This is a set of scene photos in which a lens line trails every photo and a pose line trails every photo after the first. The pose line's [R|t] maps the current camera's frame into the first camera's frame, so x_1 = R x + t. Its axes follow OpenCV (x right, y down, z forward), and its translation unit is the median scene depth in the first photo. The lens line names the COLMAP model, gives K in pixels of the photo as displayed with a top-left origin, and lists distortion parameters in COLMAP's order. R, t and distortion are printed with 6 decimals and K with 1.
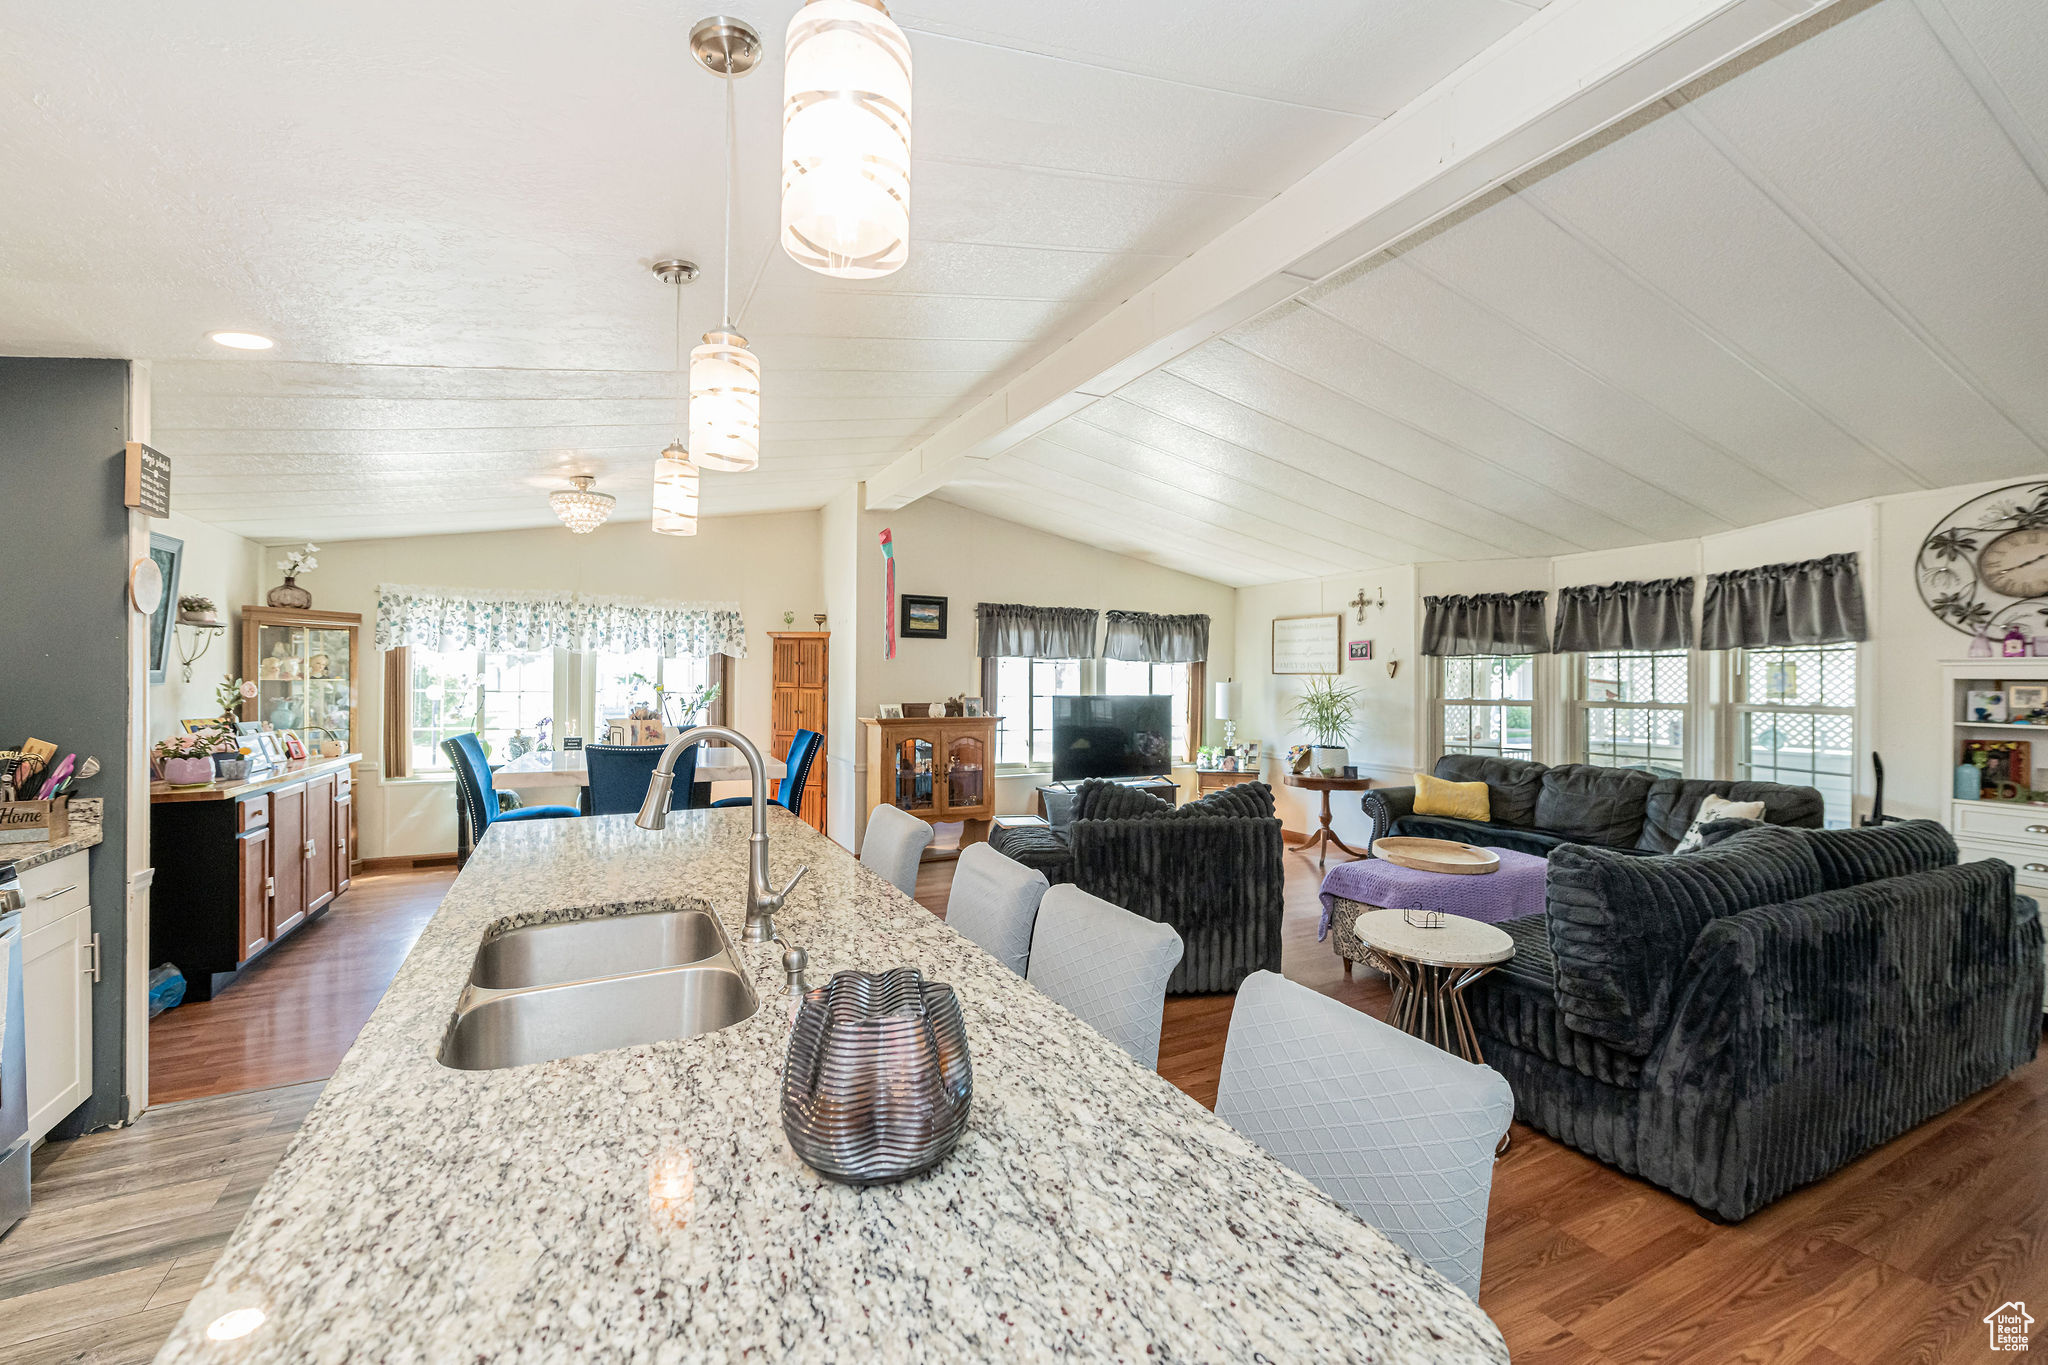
lens RADIAL K [[852.8, 0, 1024.0], [0, 852.8, 682.5], [0, 0, 1]] dist [0.000302, -0.000002]
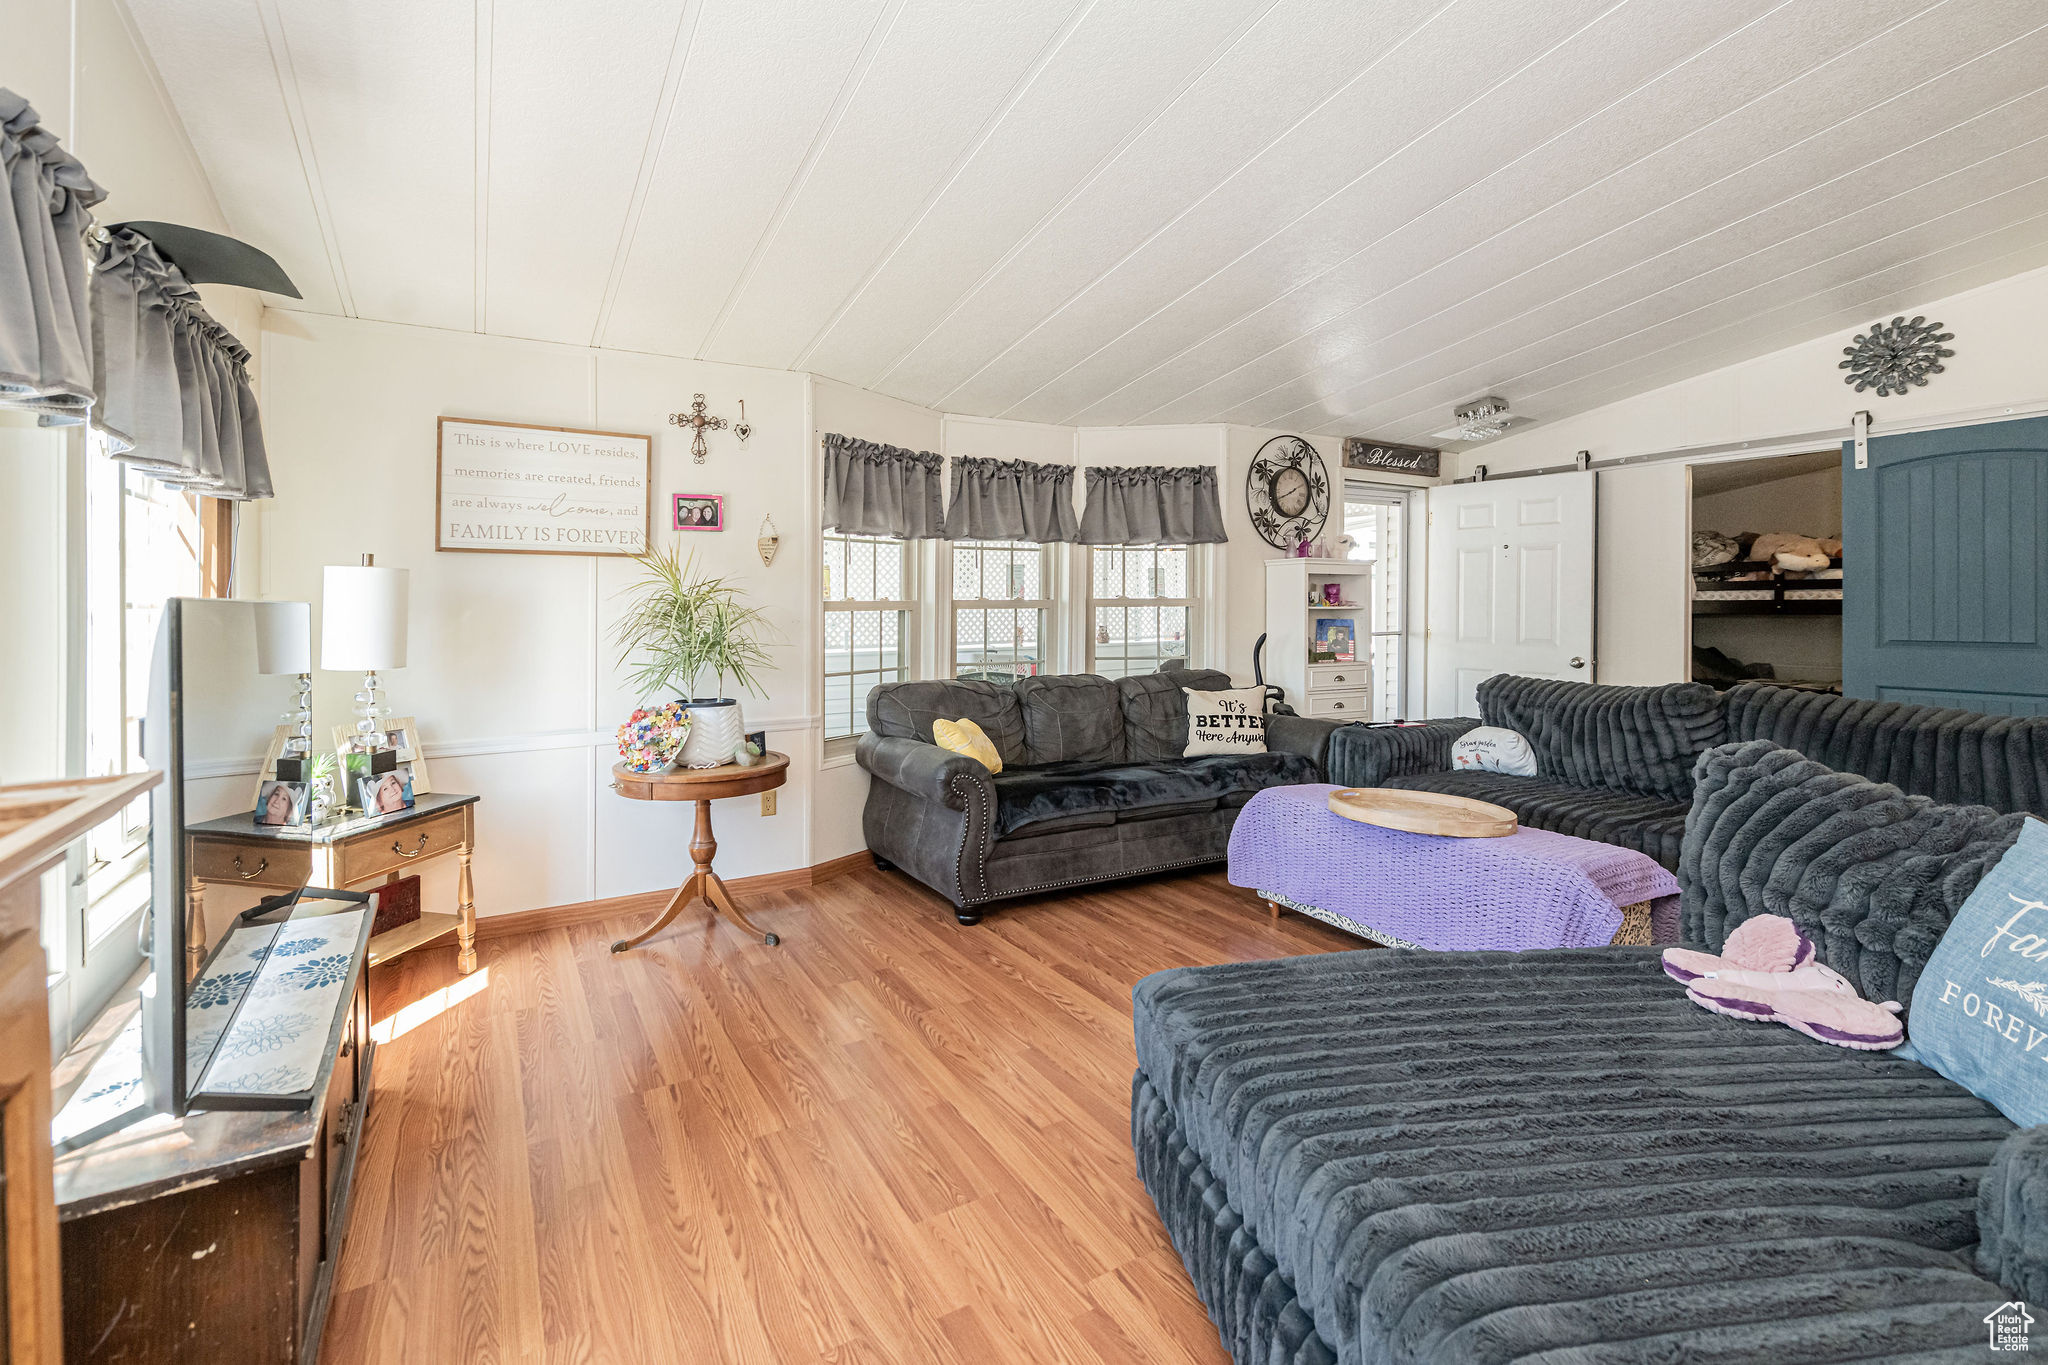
lens RADIAL K [[875.1, 0, 900.7], [0, 875.1, 602.0], [0, 0, 1]] dist [-0.004522, -0.000521]
pose [[0.022760, -0.012961, 0.999657, -0.146580], [-0.000697, 0.999916, 0.012980, 0.010975], [-0.999741, -0.000993, 0.022749, 0.905169]]
